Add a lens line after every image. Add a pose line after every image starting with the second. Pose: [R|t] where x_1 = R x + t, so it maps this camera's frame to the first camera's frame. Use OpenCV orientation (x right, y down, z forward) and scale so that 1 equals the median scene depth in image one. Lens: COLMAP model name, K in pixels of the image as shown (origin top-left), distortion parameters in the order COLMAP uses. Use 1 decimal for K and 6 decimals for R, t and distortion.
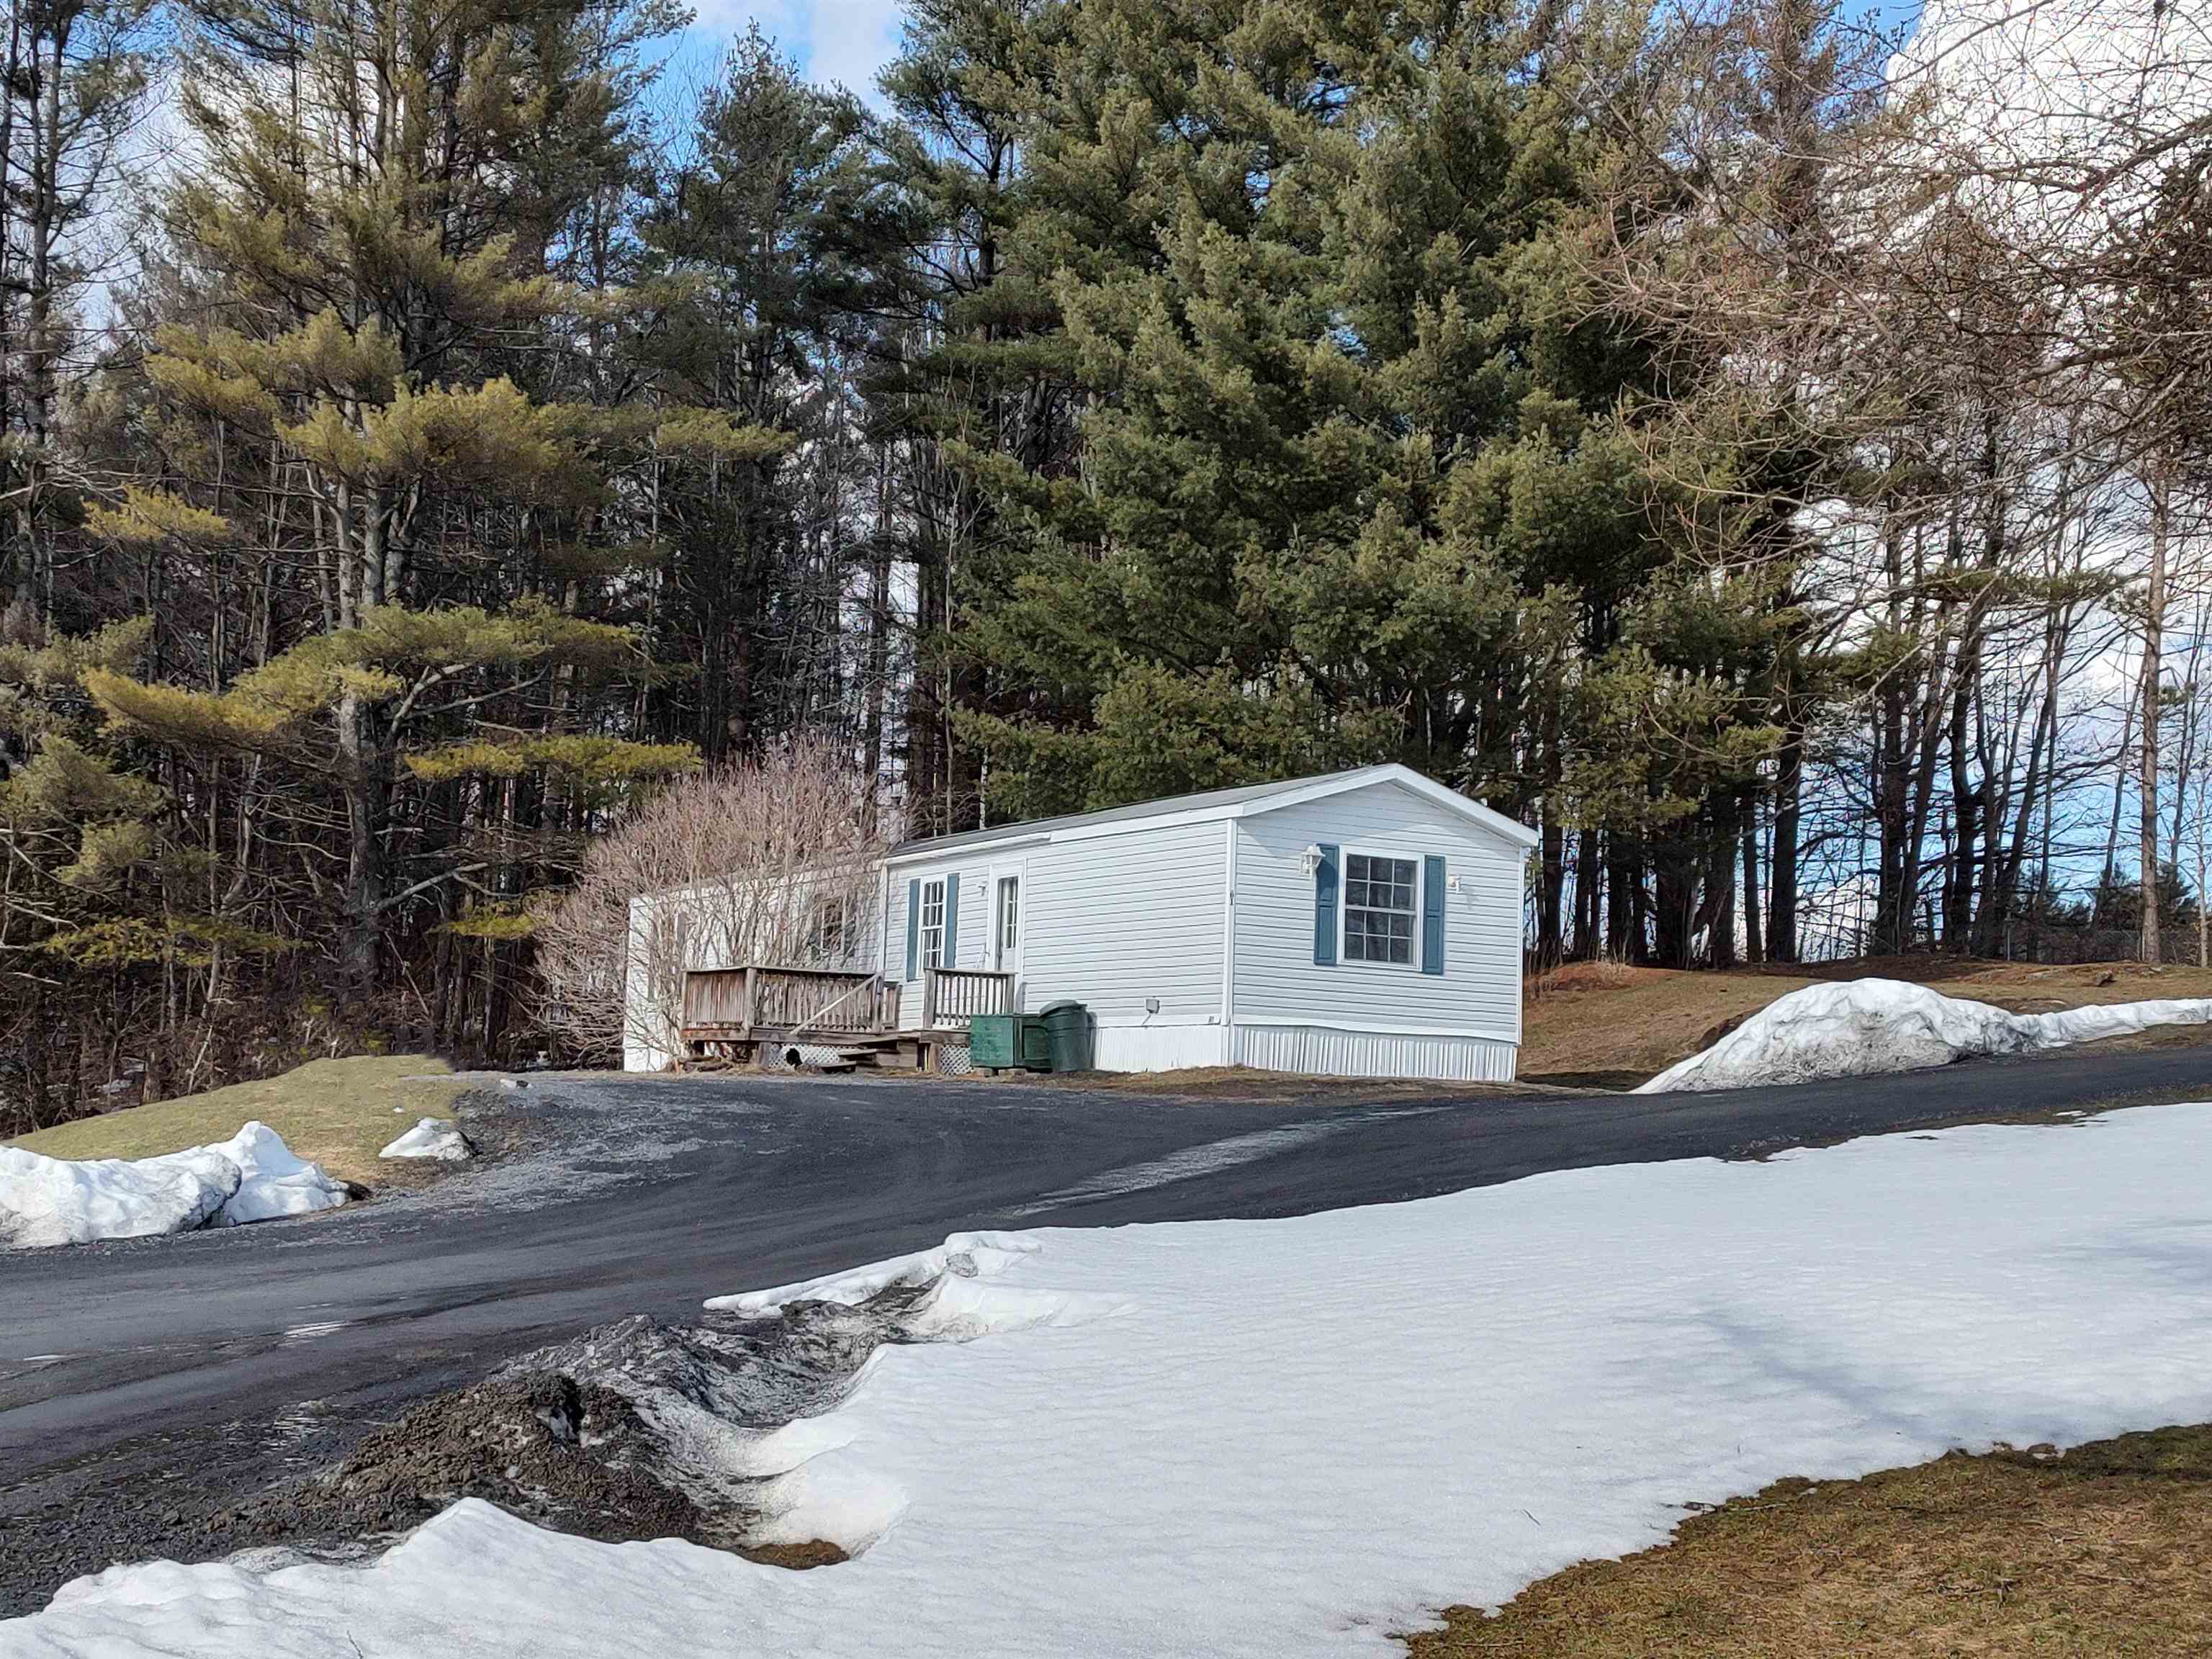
lens RADIAL K [[2590.1, 0, 1106.0], [0, 2590.1, 829.5], [0, 0, 1]] dist [-0.235178, -0.000897]
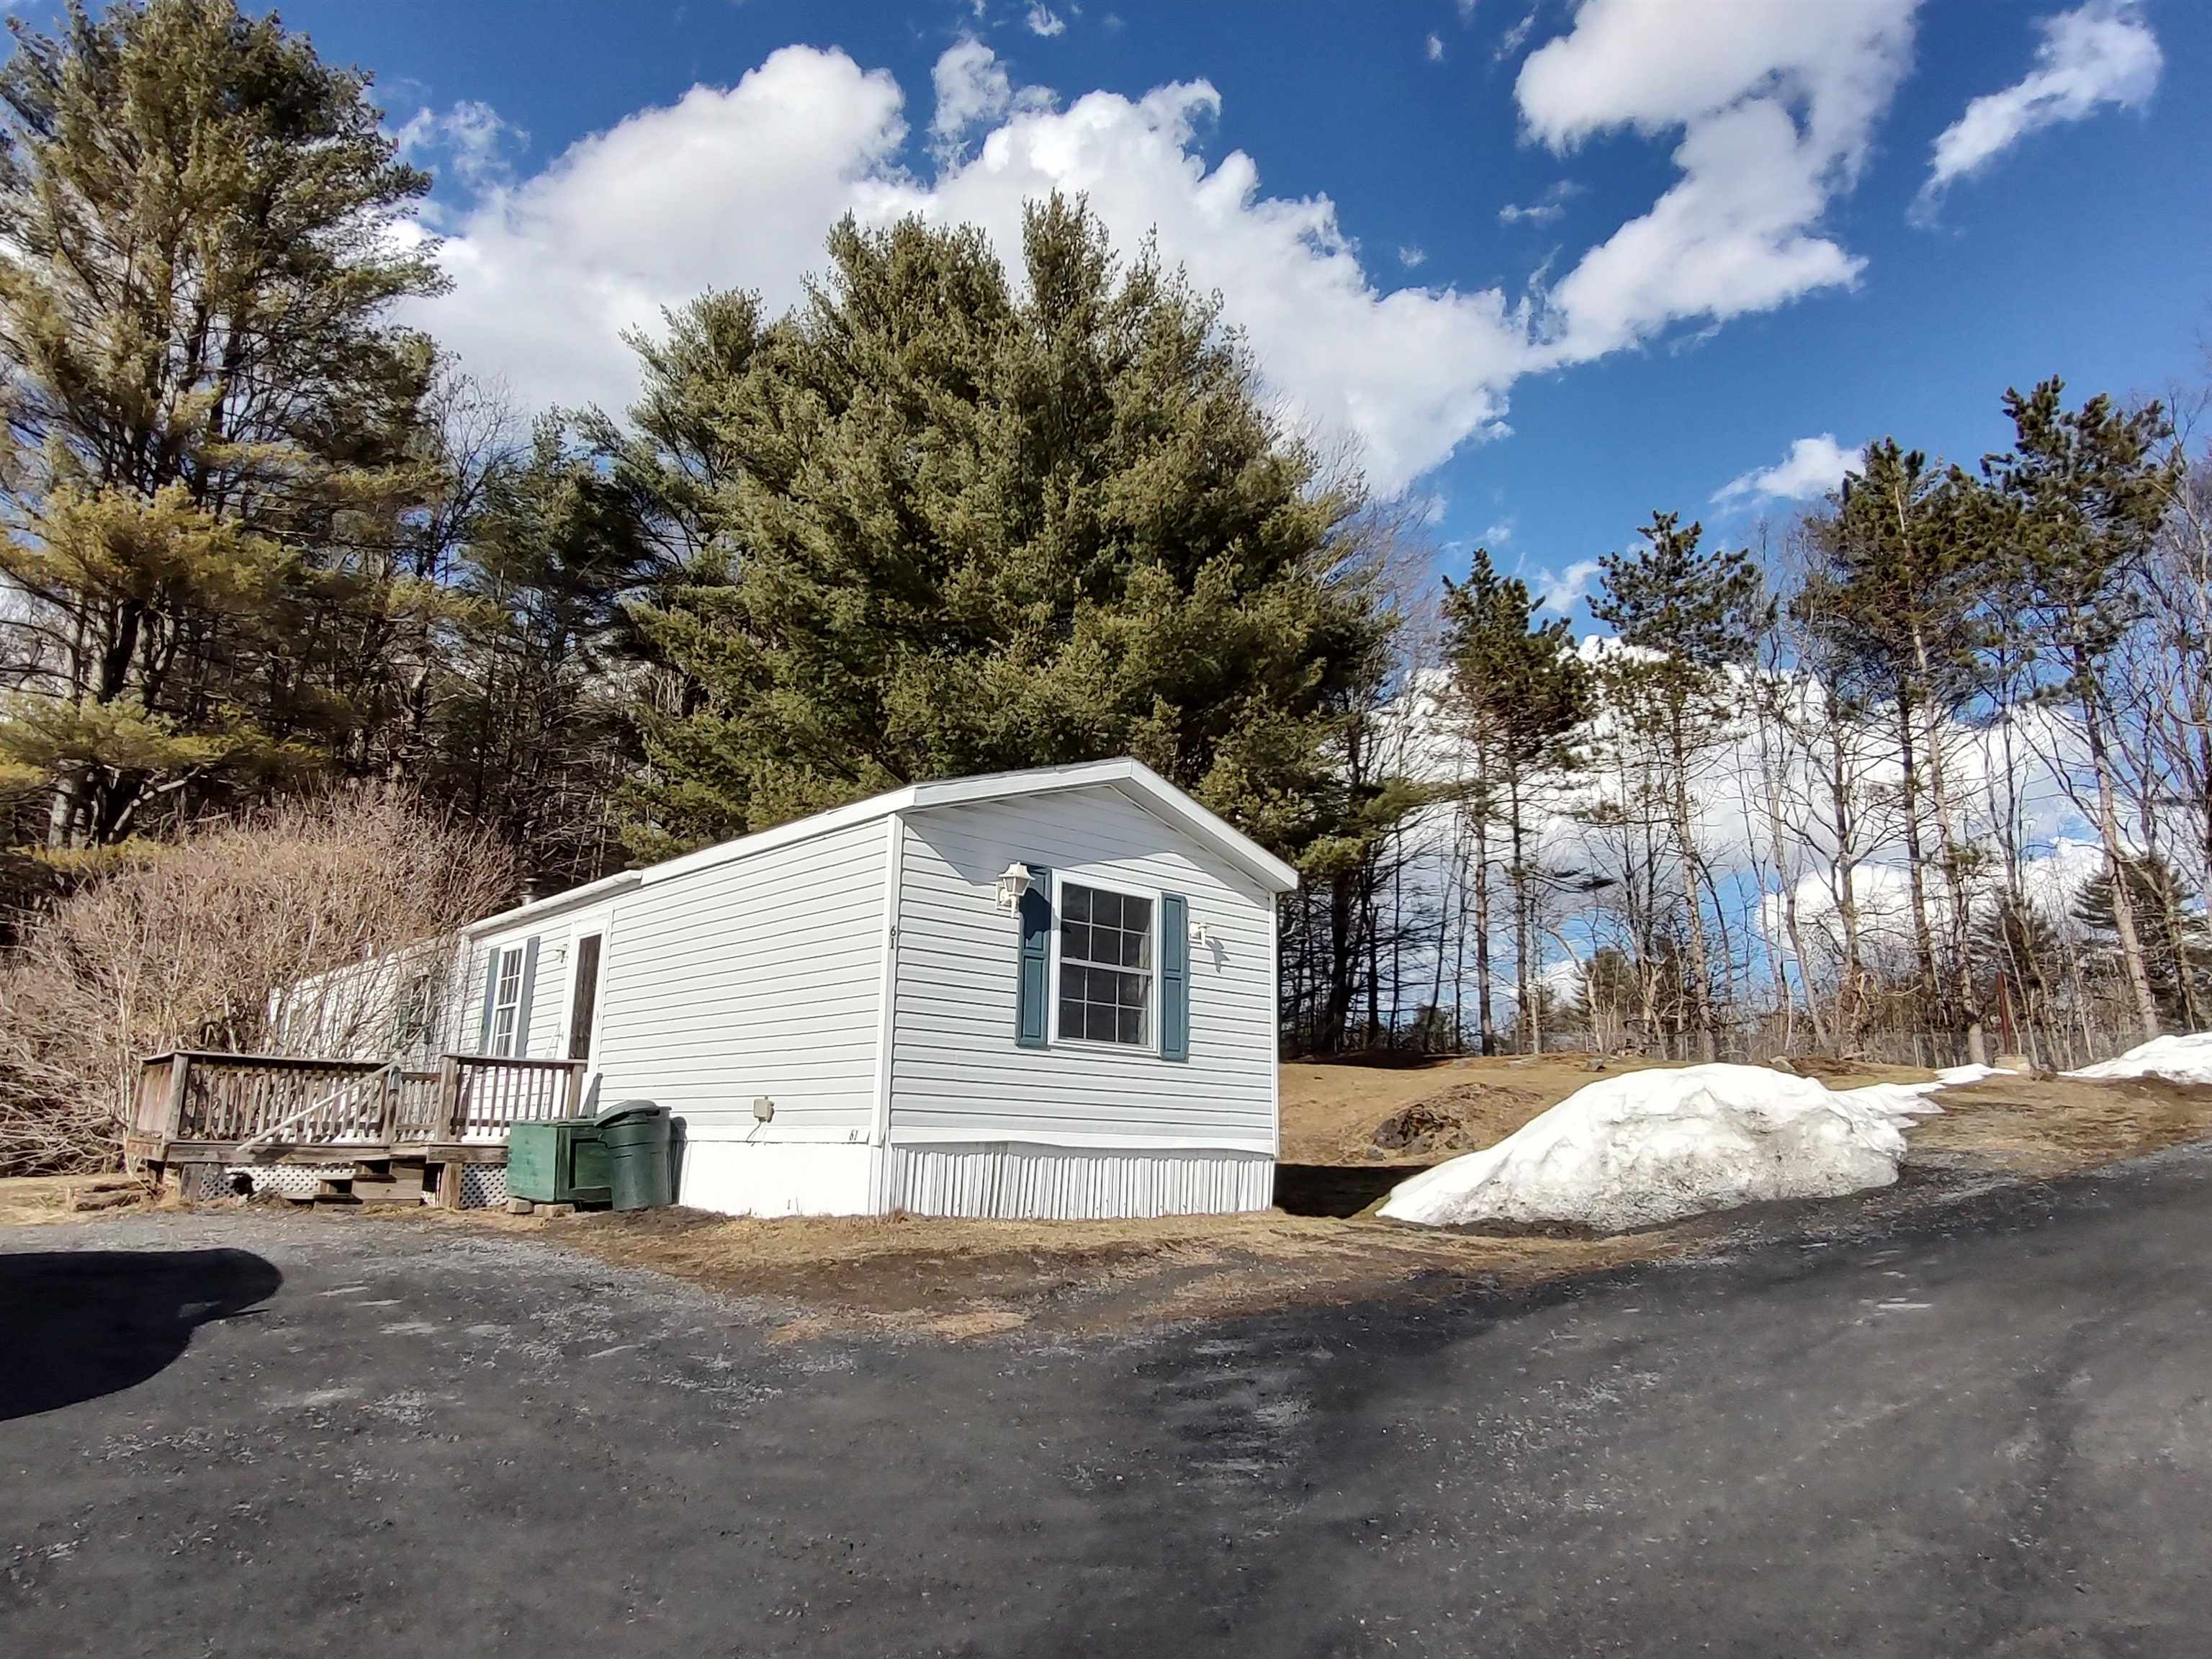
lens RADIAL K [[1350.9, 0, 1106.0], [0, 1350.9, 829.5], [0, 0, 1]] dist [-0.040304, -0.000725]
pose [[0.974329, 0.031157, 0.222962, 0.023834], [-0.005366, 0.993309, -0.115358, 0.035082], [-0.225064, 0.111200, 0.967978, 0.625259]]
